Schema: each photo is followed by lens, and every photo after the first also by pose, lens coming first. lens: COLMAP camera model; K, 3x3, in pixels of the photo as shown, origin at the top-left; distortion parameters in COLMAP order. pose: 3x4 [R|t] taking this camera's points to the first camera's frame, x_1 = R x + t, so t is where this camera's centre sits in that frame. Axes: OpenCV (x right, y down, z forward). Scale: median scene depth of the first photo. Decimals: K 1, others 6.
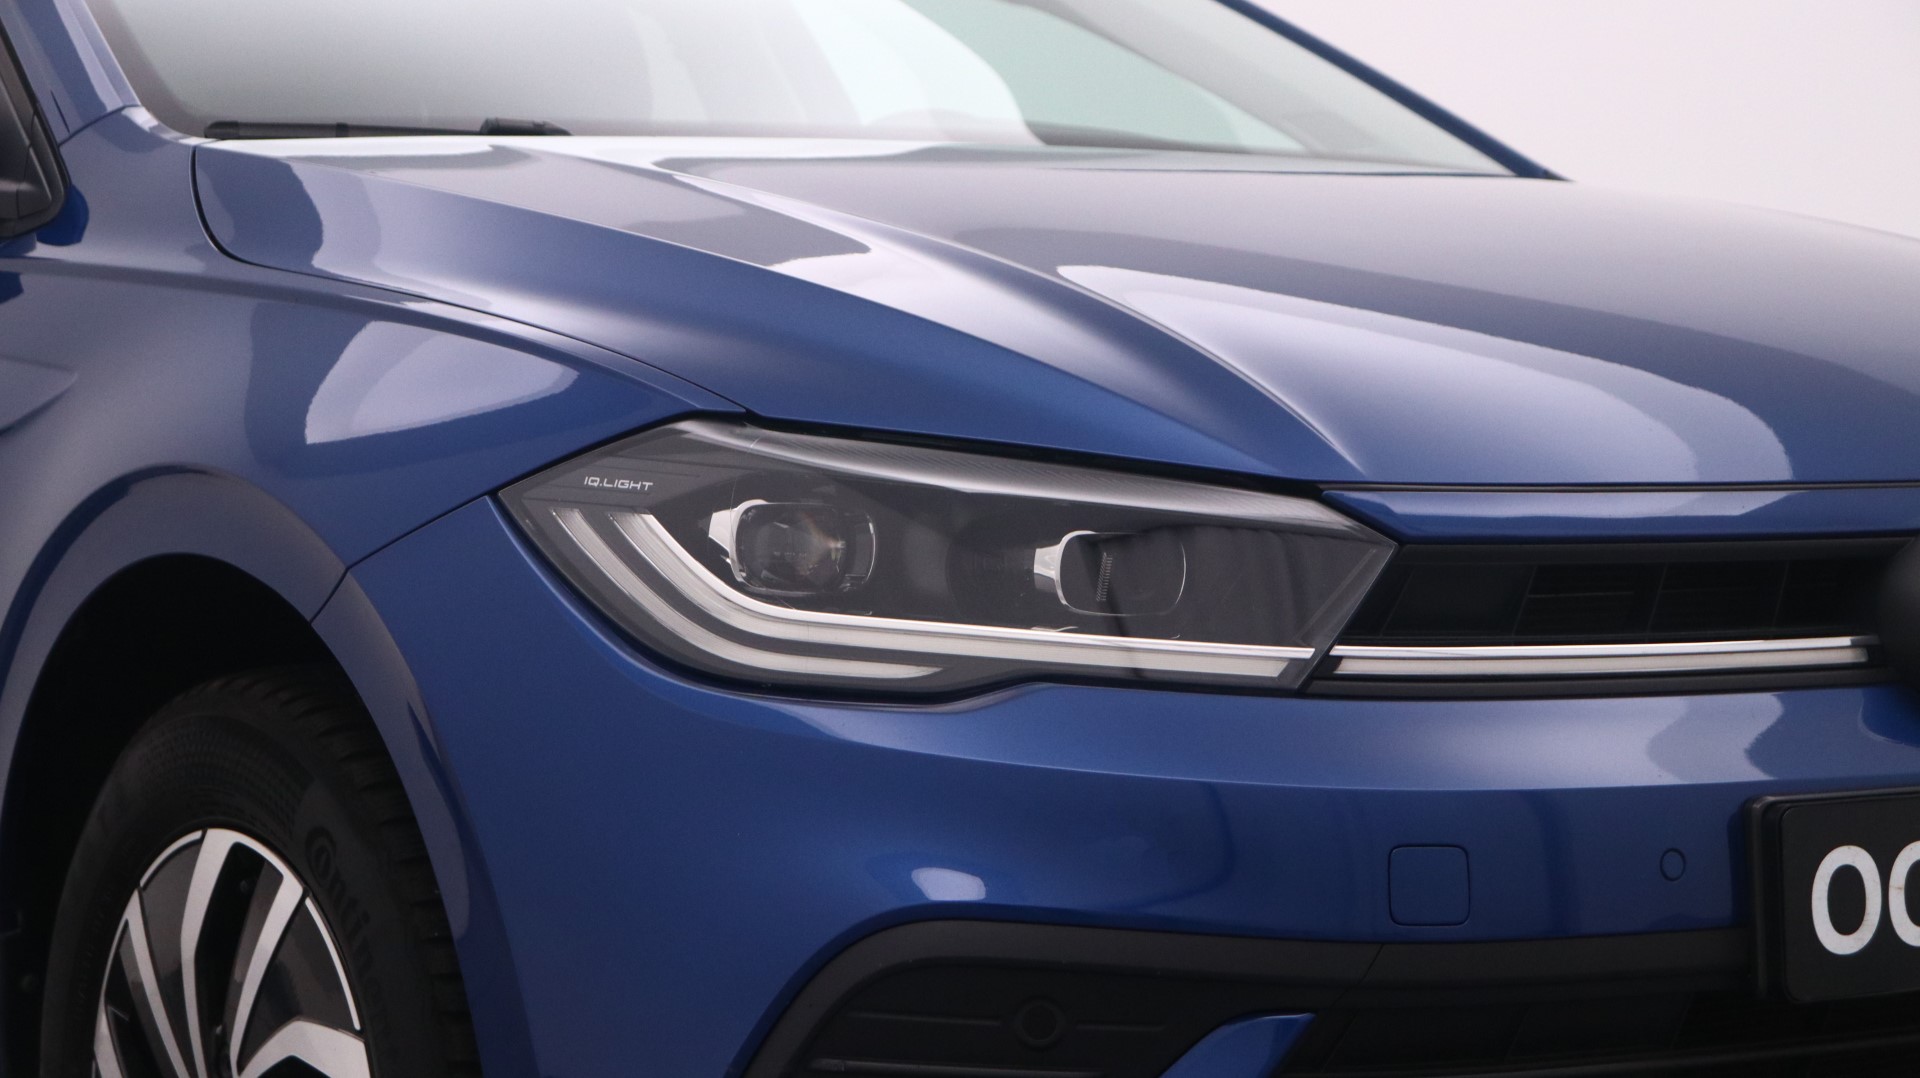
lens RADIAL K [[4720.4, 0, 955.1], [0, 4720.4, 530.1], [0, 0, 1]] dist [0.229083, 0.000000]
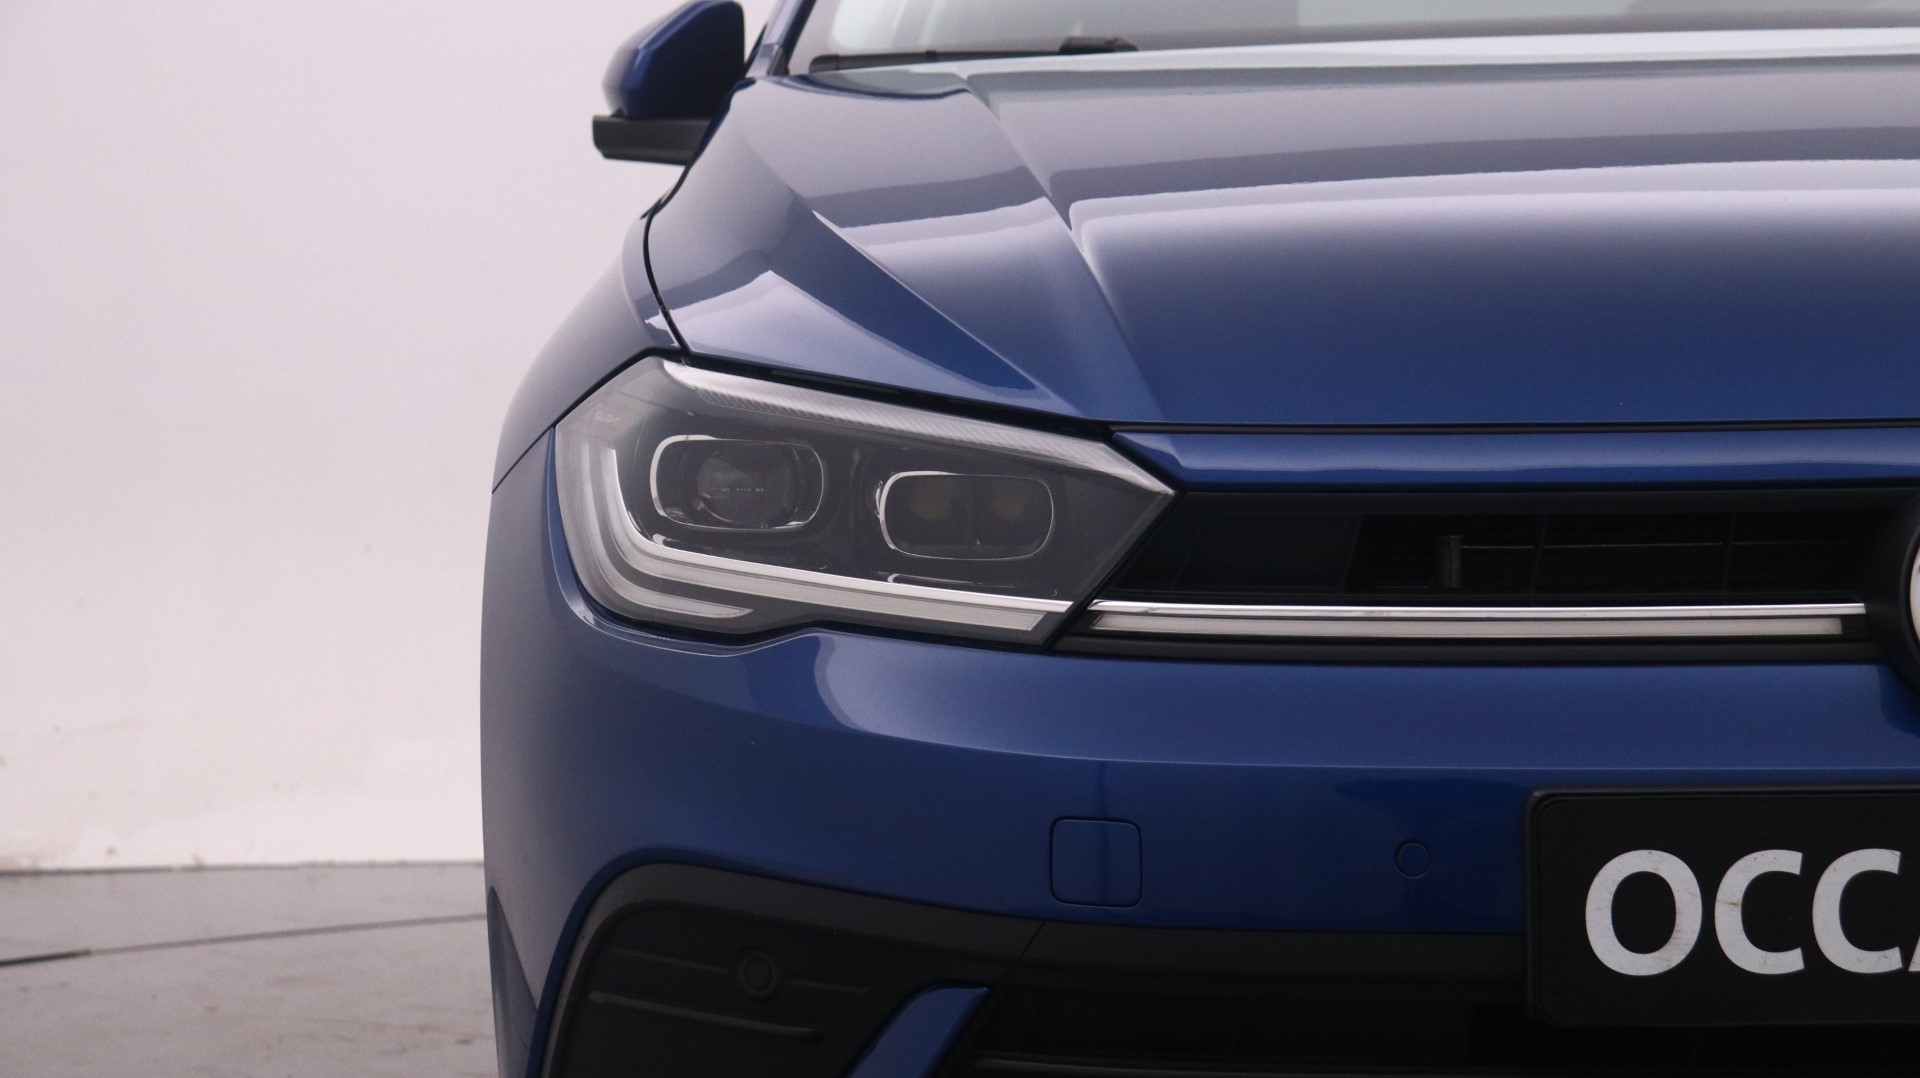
lens RADIAL K [[4720.4, 0, 956.2], [0, 4720.4, 545.8], [0, 0, 1]] dist [0.229083, 0.000000]
pose [[0.757424, 0.025721, -0.652417, 0.664431], [-0.001886, 0.999306, 0.037207, -0.020678], [0.652921, -0.026951, 0.756946, 0.277103]]
